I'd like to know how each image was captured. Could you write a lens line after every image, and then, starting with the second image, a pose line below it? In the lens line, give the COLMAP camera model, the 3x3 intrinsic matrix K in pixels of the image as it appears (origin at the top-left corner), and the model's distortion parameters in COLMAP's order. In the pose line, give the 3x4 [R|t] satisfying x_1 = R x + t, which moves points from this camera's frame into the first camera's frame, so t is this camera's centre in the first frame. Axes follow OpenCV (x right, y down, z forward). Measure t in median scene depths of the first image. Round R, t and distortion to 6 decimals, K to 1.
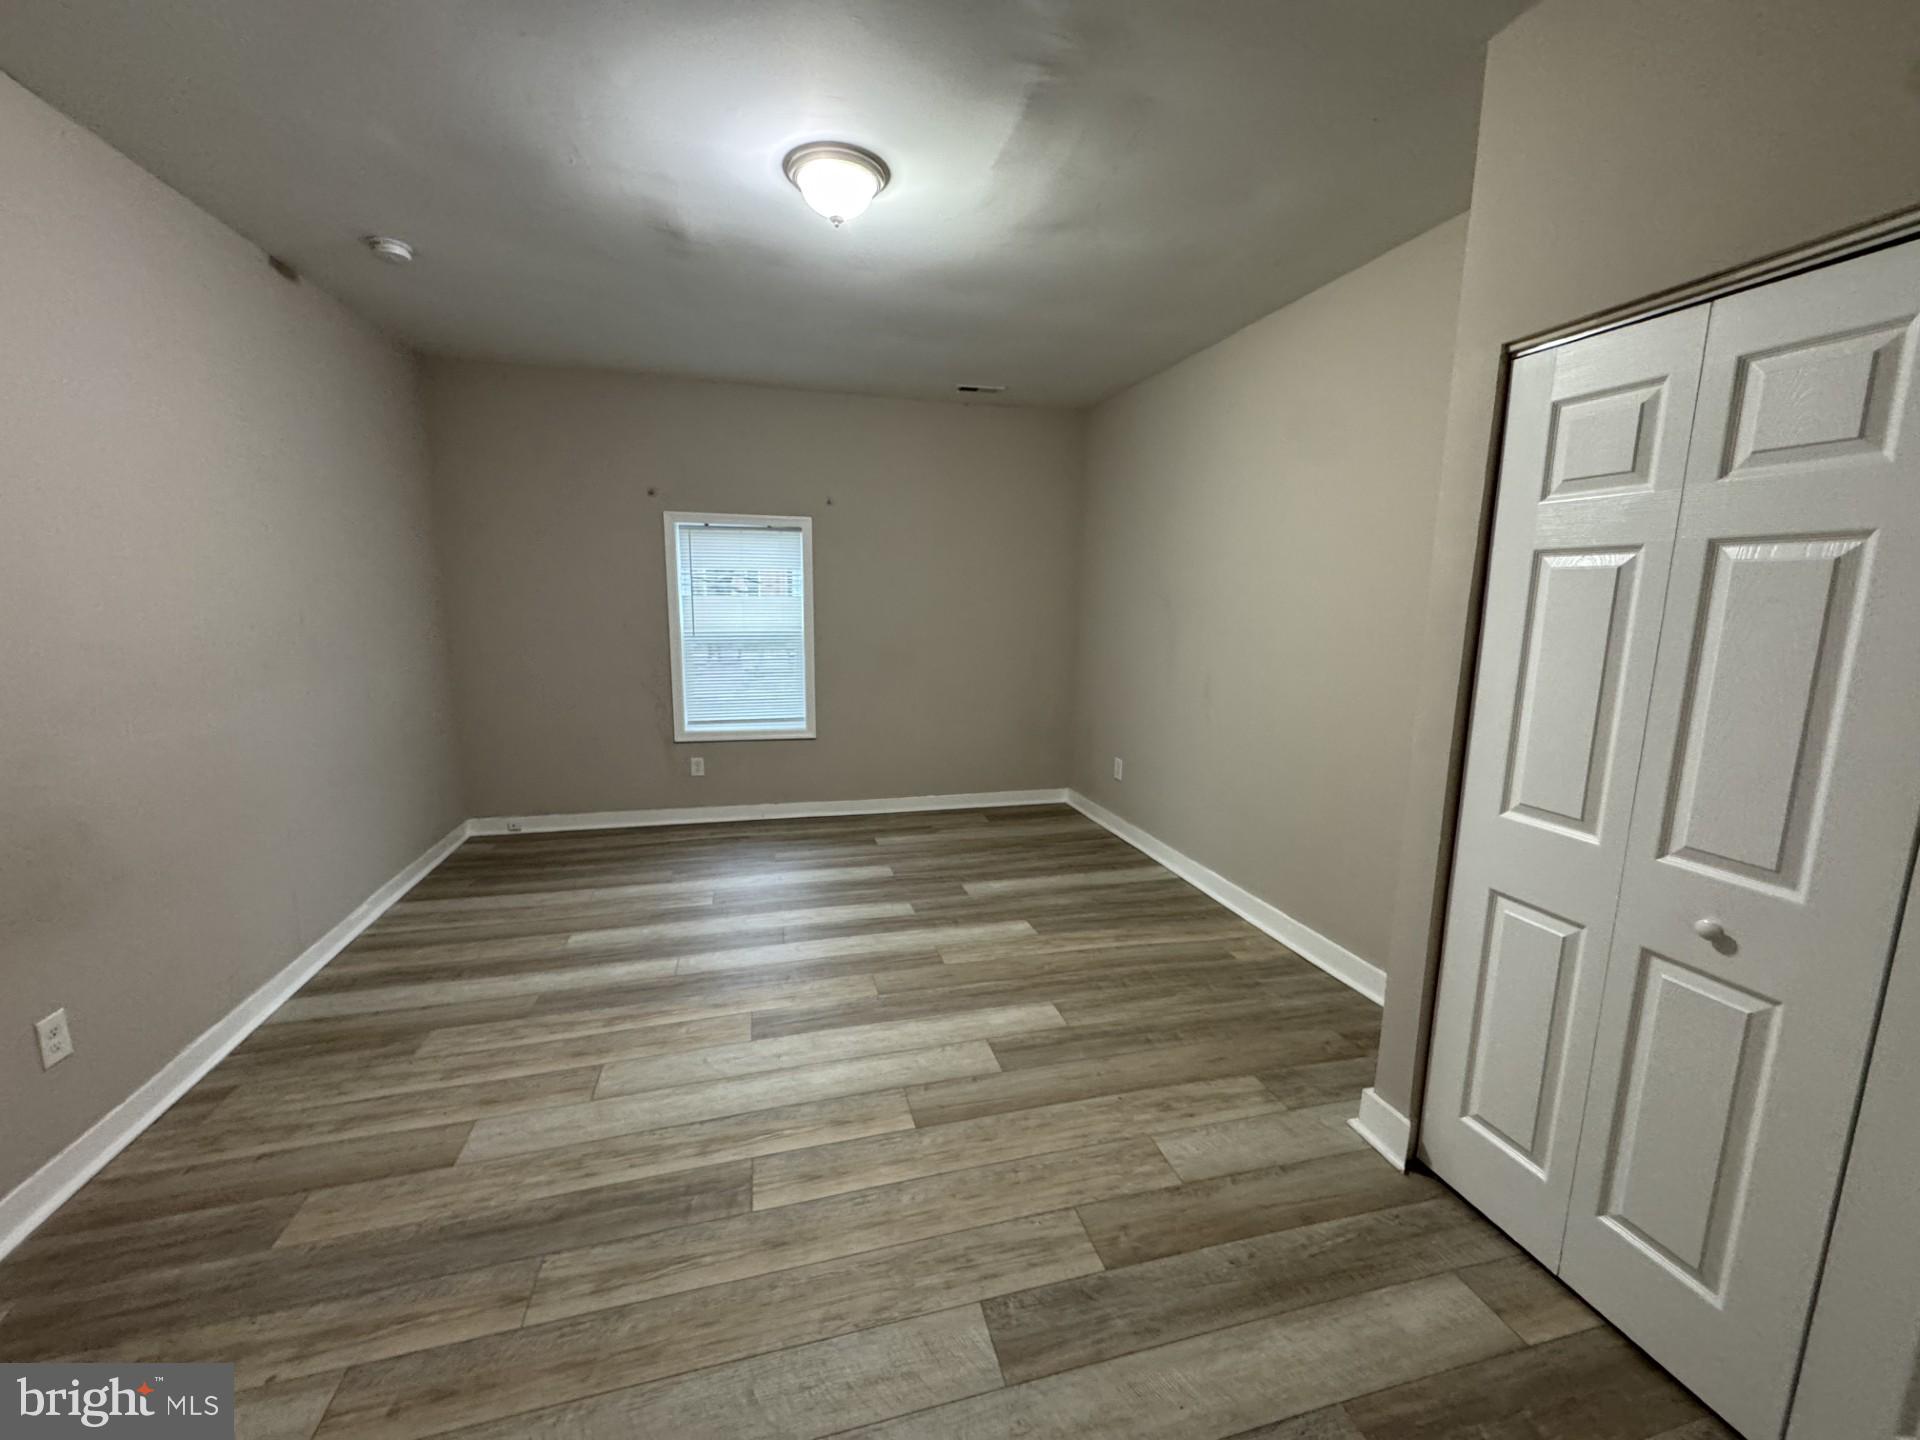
lens RADIAL K [[762.7, 0, 958.6], [0, 762.7, 719.1], [0, 0, 1]] dist [-0.001399, -0.000631]
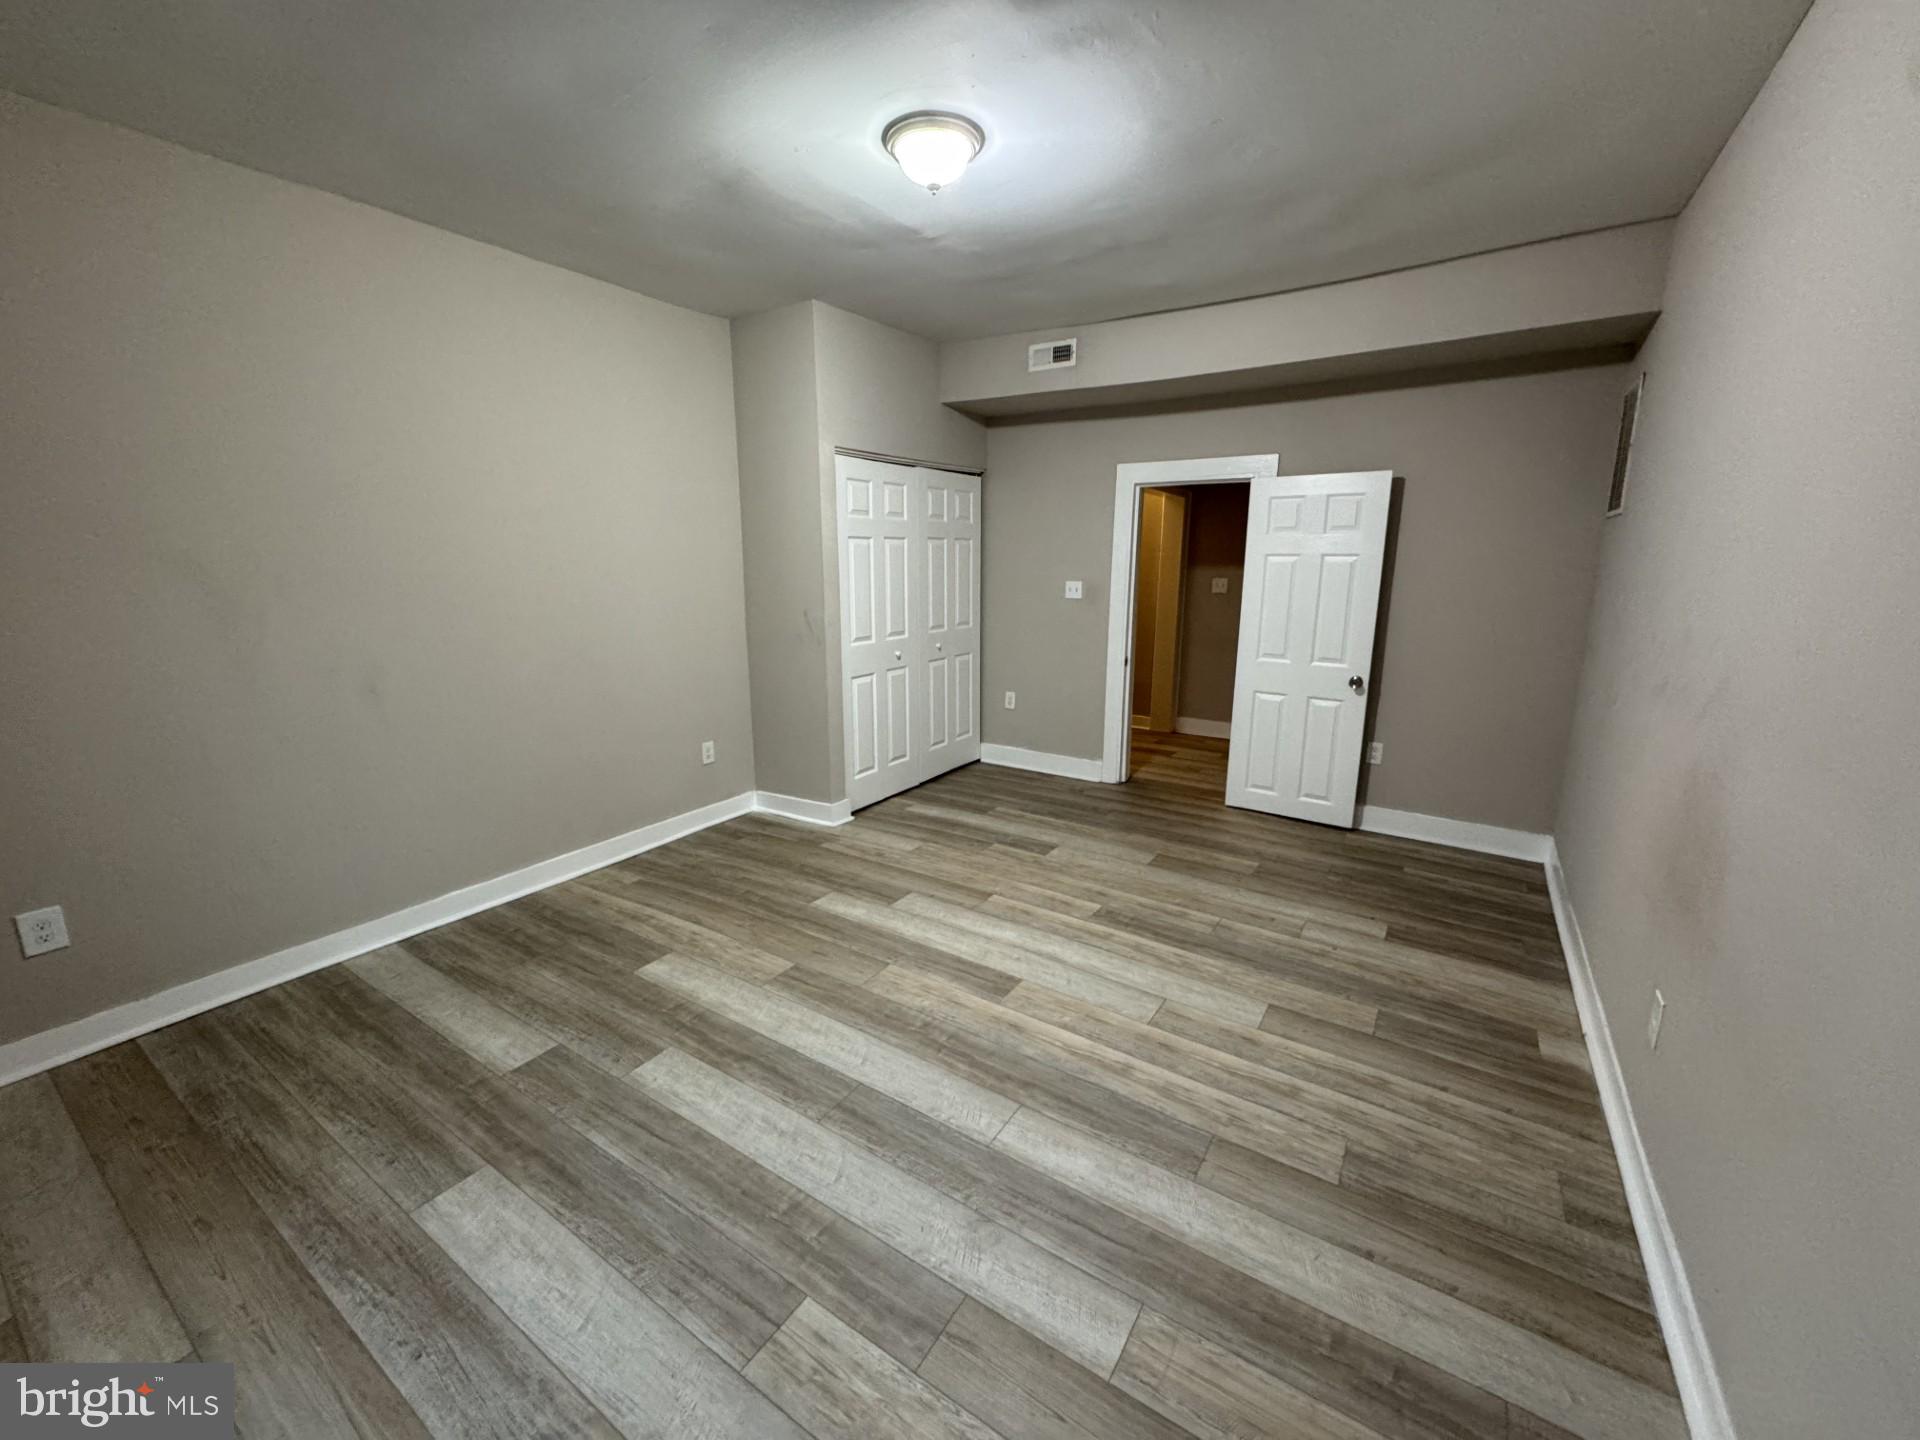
lens RADIAL K [[762.7, 0, 958.6], [0, 762.7, 719.1], [0, 0, 1]] dist [-0.001399, -0.000631]
pose [[-0.667839, -0.163435, 0.726141, -0.968369], [0.114743, 0.941325, 0.317397, -0.283400], [-0.735408, 0.295290, -0.609900, 1.683209]]
